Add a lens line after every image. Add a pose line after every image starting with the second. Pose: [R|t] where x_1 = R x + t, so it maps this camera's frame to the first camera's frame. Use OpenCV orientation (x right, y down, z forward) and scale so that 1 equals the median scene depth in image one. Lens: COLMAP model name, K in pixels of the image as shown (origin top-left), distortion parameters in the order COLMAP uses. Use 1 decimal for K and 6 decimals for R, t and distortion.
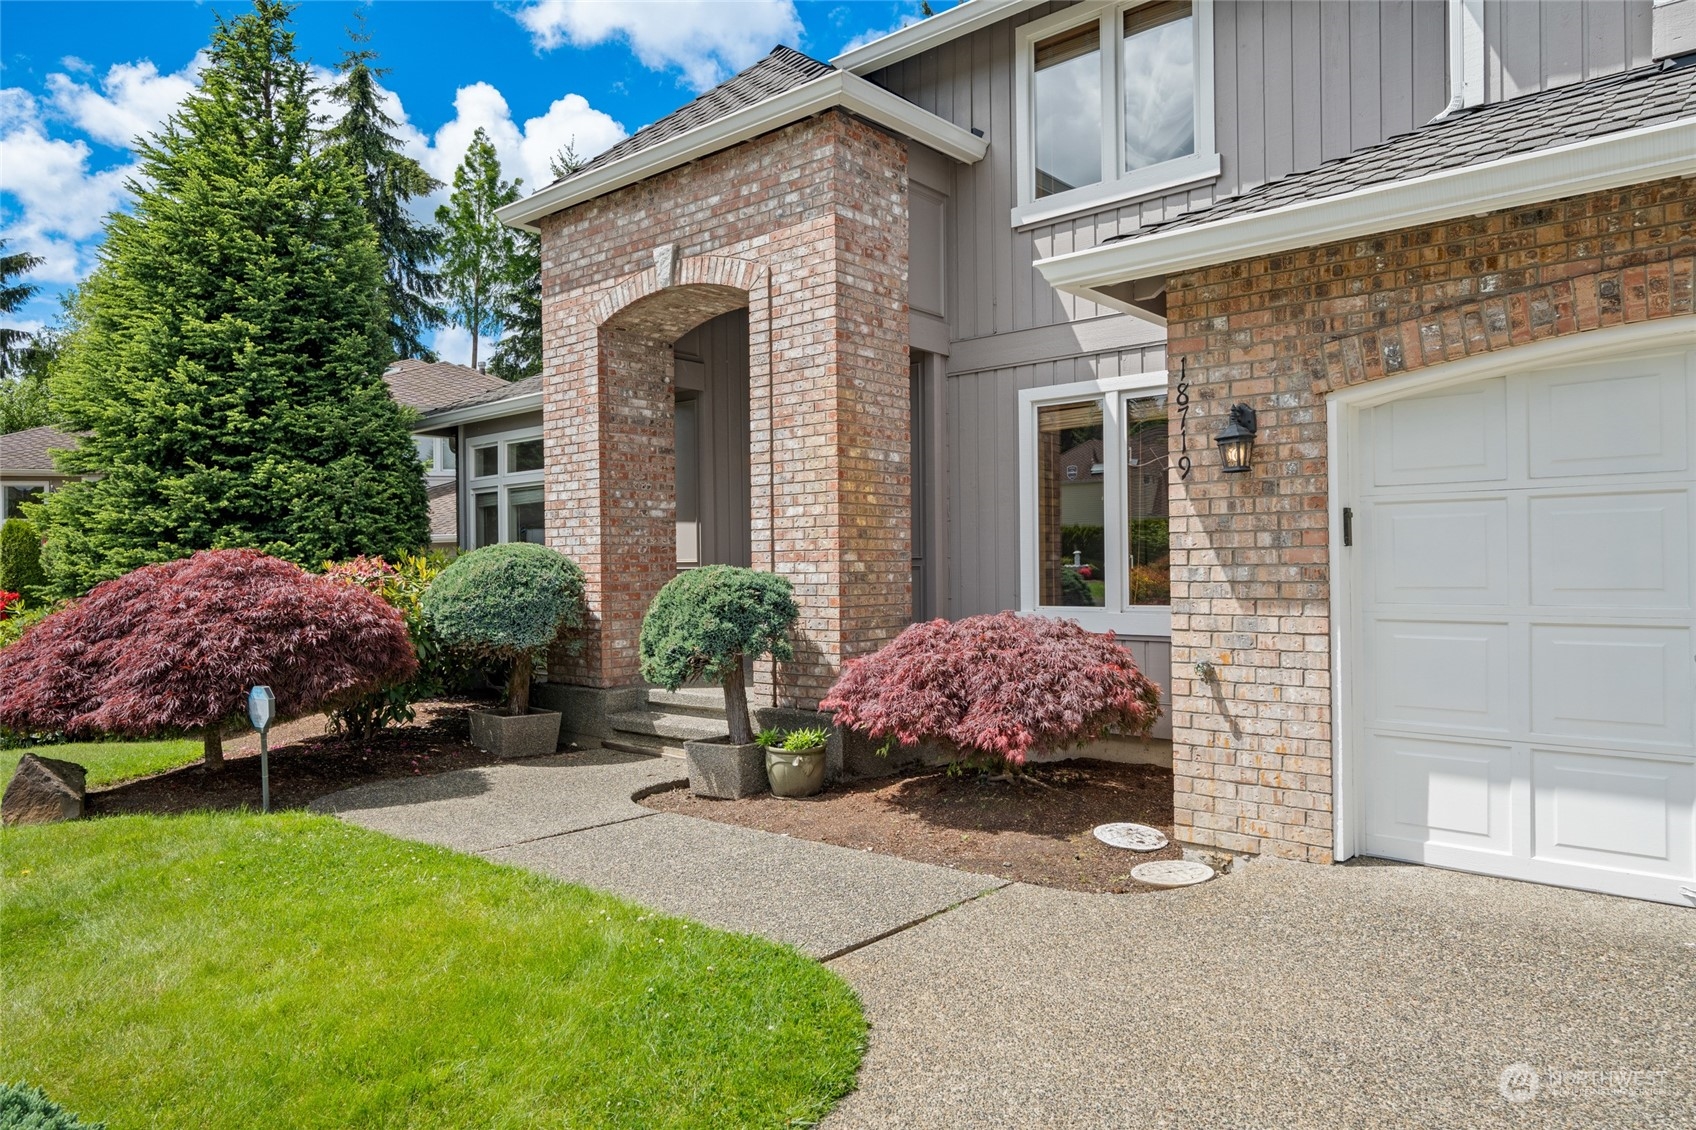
lens RADIAL K [[1089.3, 0, 845.2], [0, 1089.3, 563.0], [0, 0, 1]] dist [0.001102, 0.000346]
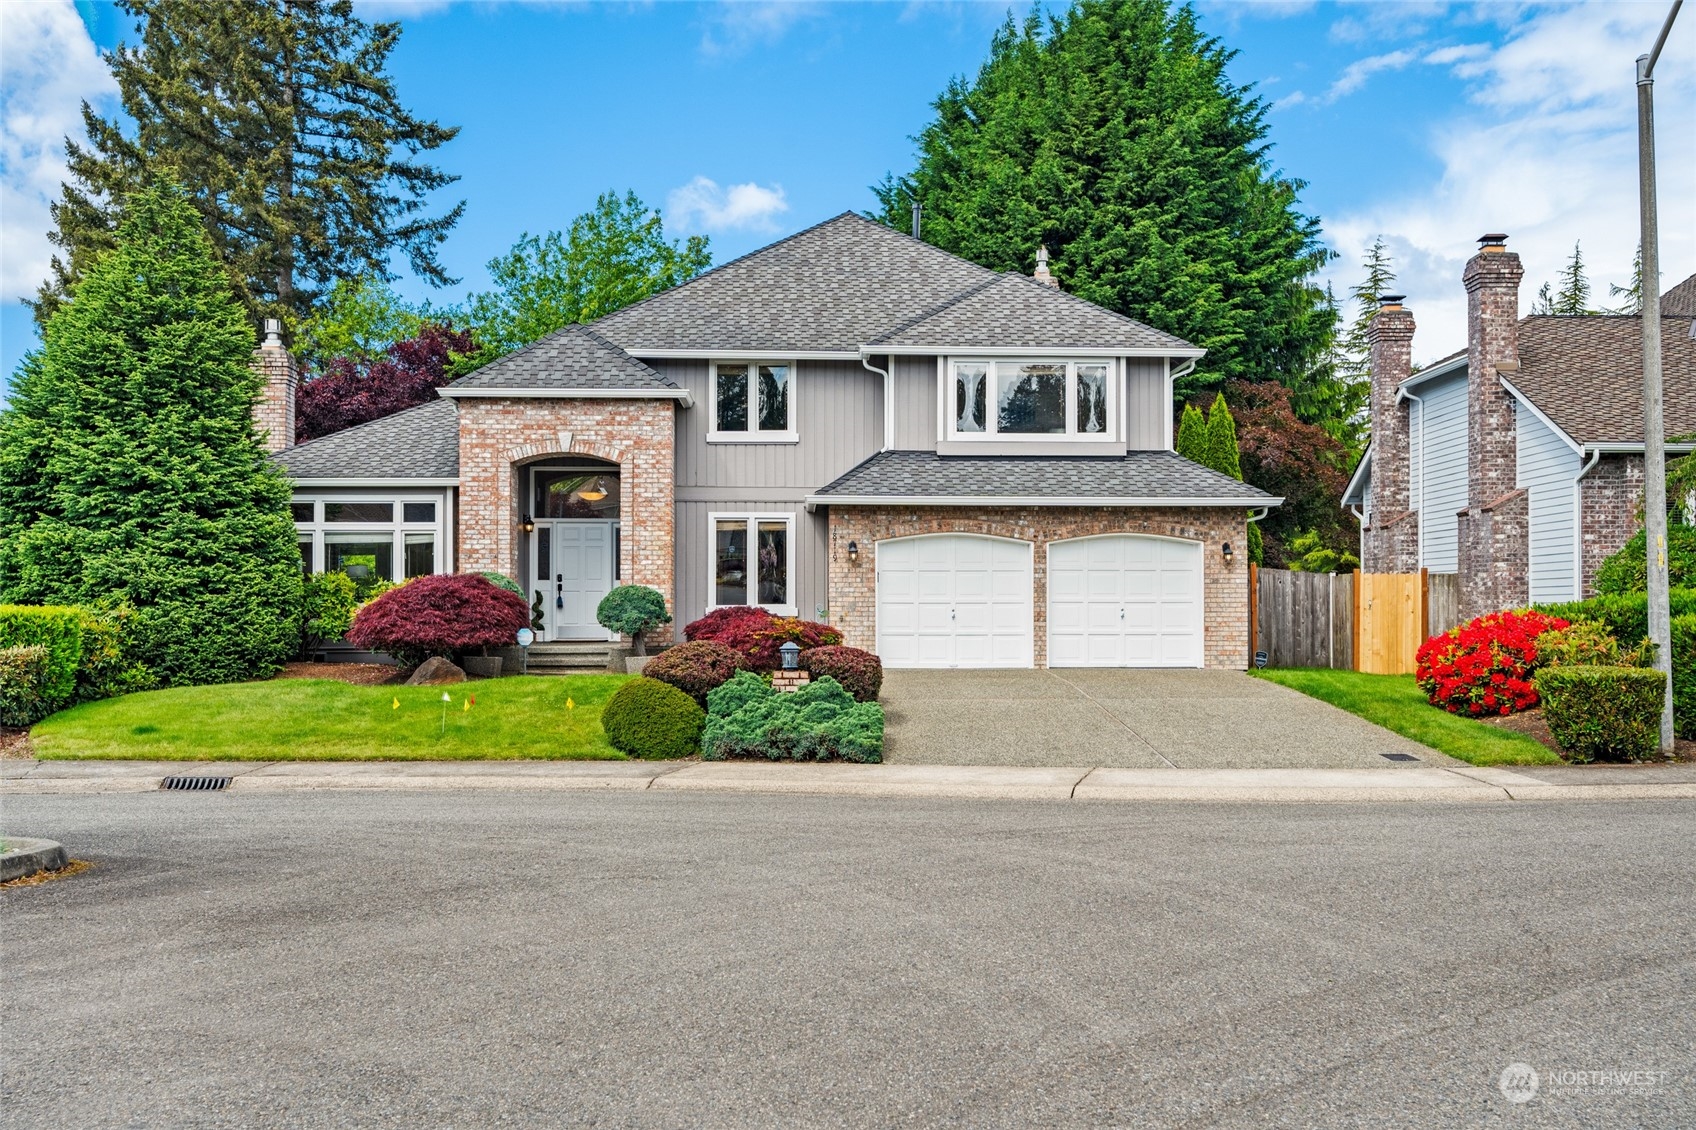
lens RADIAL K [[1710.6, 0, 848.5], [0, 1710.6, 567.2], [0, 0, 1]] dist [0.000736, 0.000000]
pose [[0.740843, 0.029226, 0.671042, -2.145505], [-0.013130, 0.999492, -0.029036, 0.062269], [-0.671550, 0.012701, 0.740850, -1.970181]]
